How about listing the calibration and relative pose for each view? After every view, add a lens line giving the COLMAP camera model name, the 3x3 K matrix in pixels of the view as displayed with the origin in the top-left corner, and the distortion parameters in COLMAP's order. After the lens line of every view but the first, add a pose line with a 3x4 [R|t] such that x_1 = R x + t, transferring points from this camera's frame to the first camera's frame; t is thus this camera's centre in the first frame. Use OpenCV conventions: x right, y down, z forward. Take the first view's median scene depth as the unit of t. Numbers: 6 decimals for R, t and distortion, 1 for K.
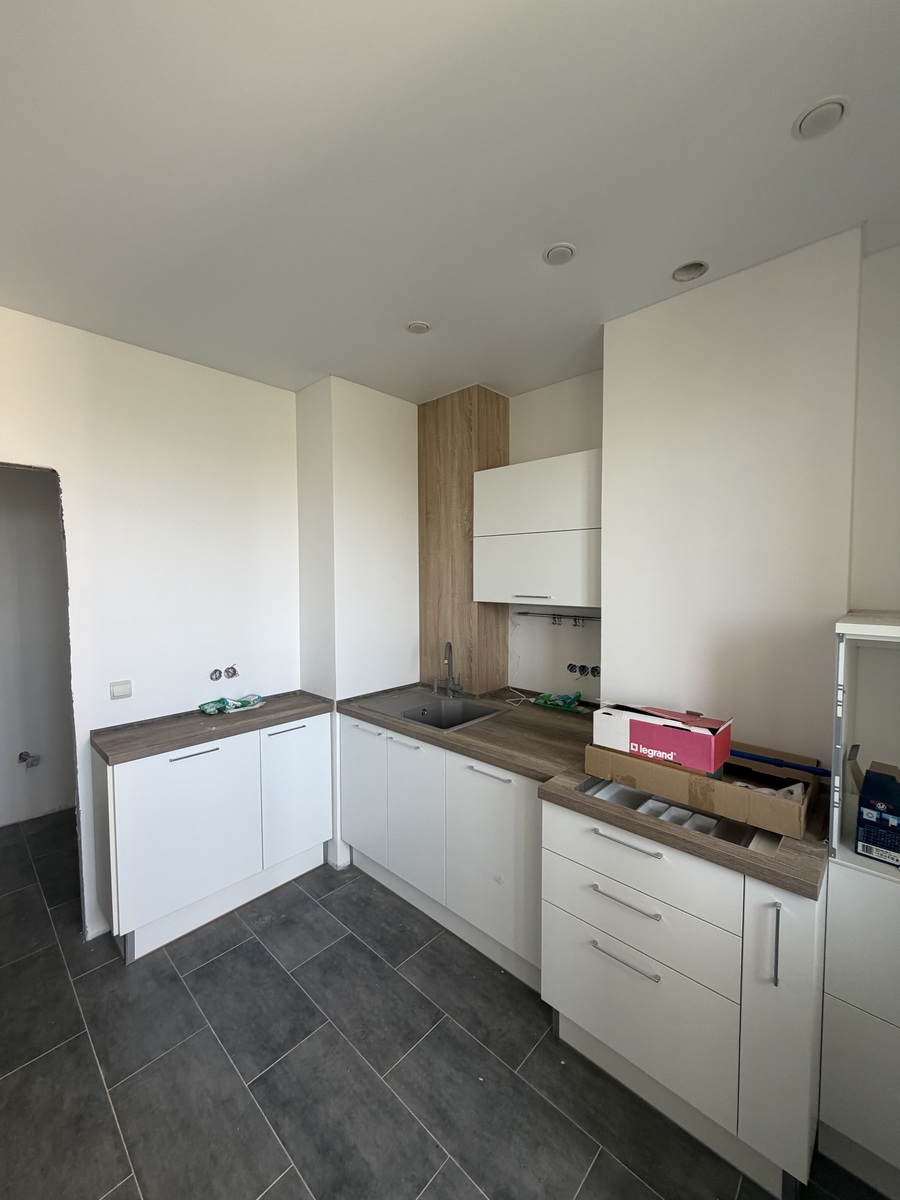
lens RADIAL K [[478.9, 0, 450.9], [0, 478.9, 596.9], [0, 0, 1]] dist [-0.000374, 0.000072]
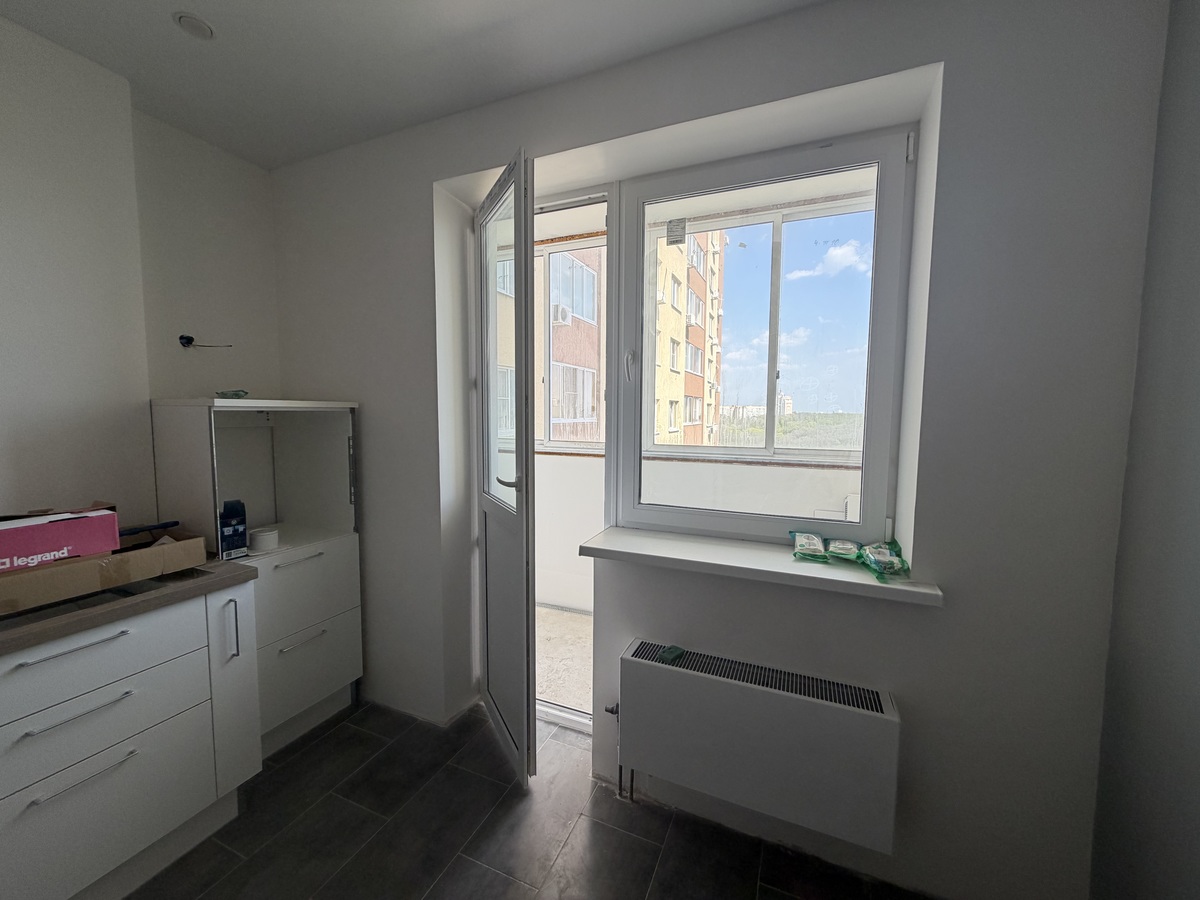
lens RADIAL K [[478.9, 0, 597.4], [0, 478.9, 449.0], [0, 0, 1]] dist [-0.000374, 0.000072]
pose [[-0.337773, -0.076255, 0.938133, -0.428901], [0.038572, 0.994754, 0.094745, 0.052492], [-0.940437, 0.068188, -0.333060, 0.196853]]
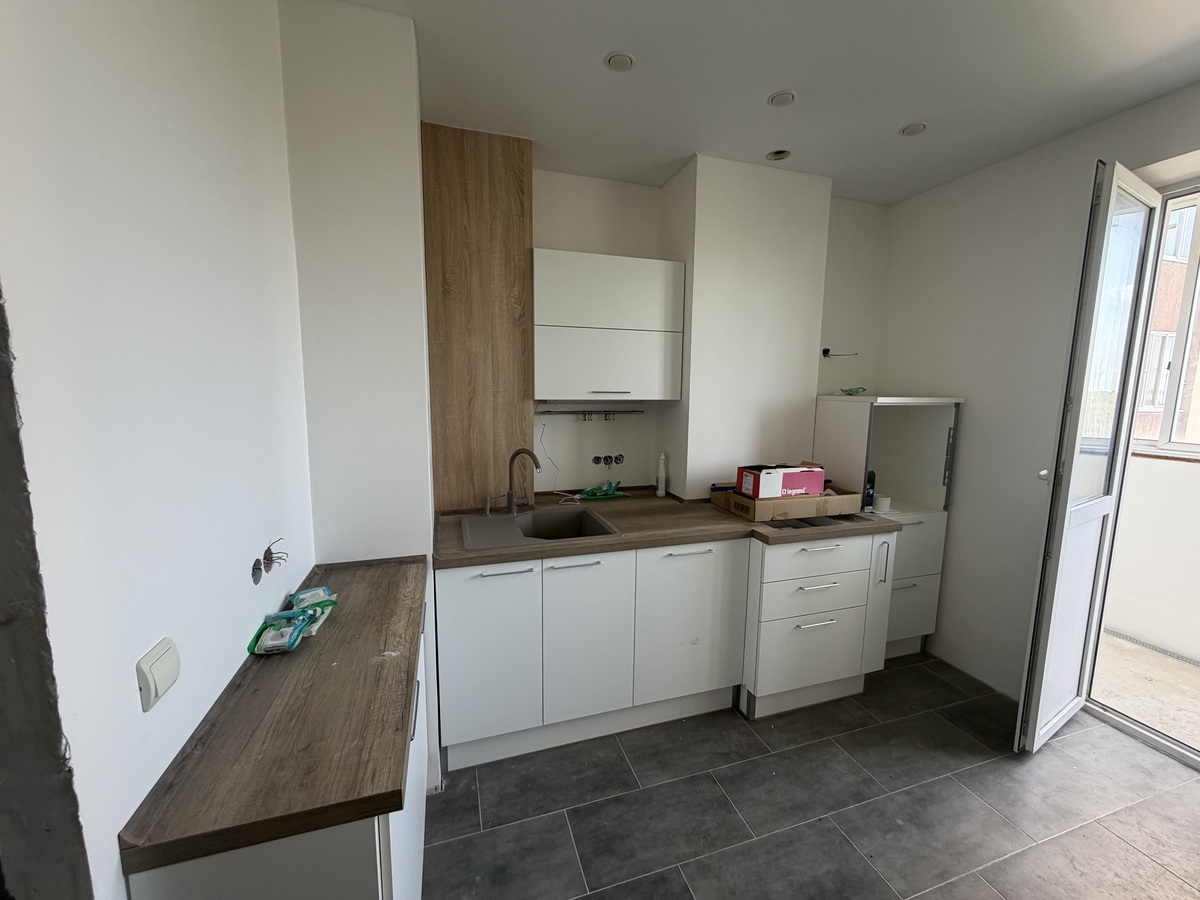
lens RADIAL K [[478.9, 0, 597.4], [0, 478.9, 449.0], [0, 0, 1]] dist [-0.000374, 0.000072]
pose [[0.486714, -0.106855, 0.867001, -0.698344], [0.030815, 0.993973, 0.105204, 0.010716], [-0.873018, -0.024488, 0.487074, 0.491029]]
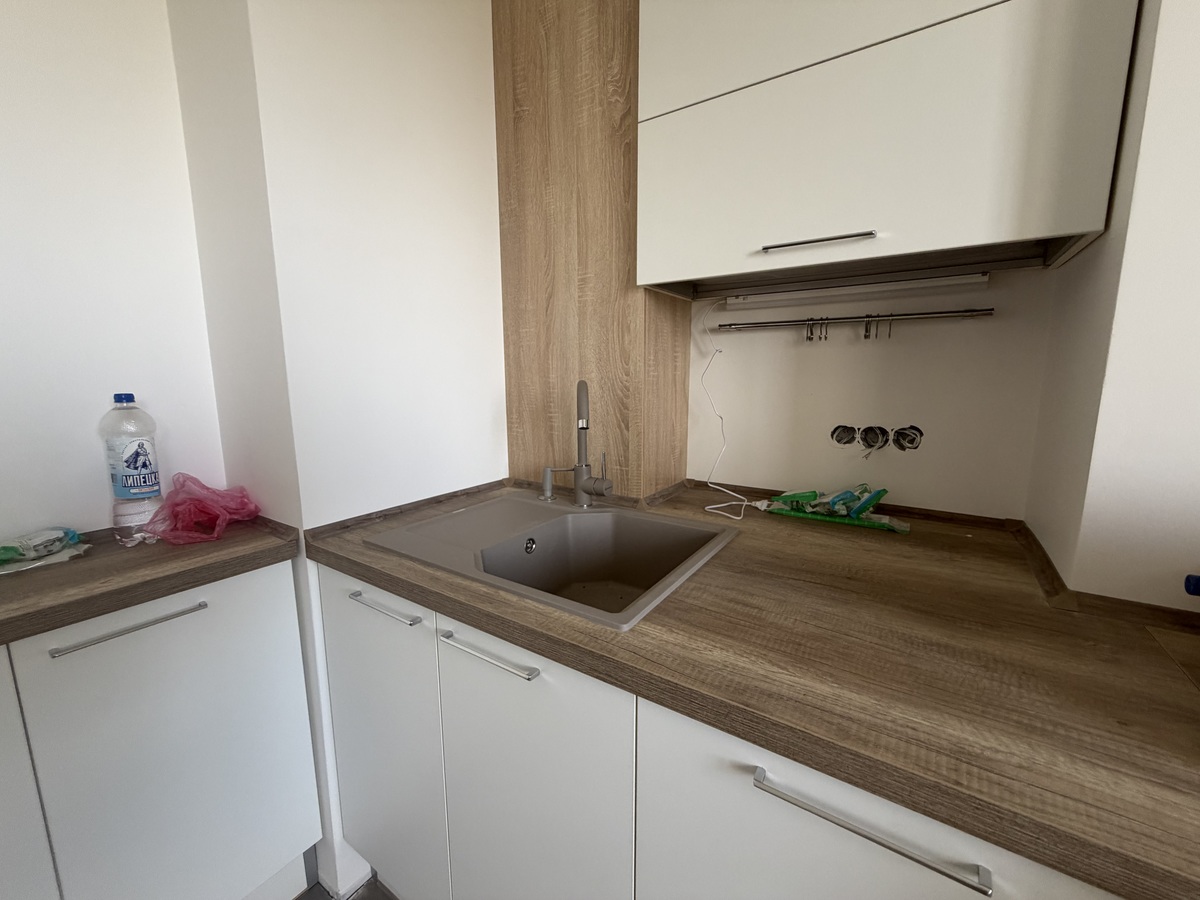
lens RADIAL K [[478.9, 0, 597.4], [0, 478.9, 449.0], [0, 0, 1]] dist [-0.000374, 0.000072]
pose [[0.986995, -0.027748, 0.158338, -0.063109], [0.010455, 0.993985, 0.109015, 0.112430], [-0.160411, -0.105942, 0.981348, 0.593960]]
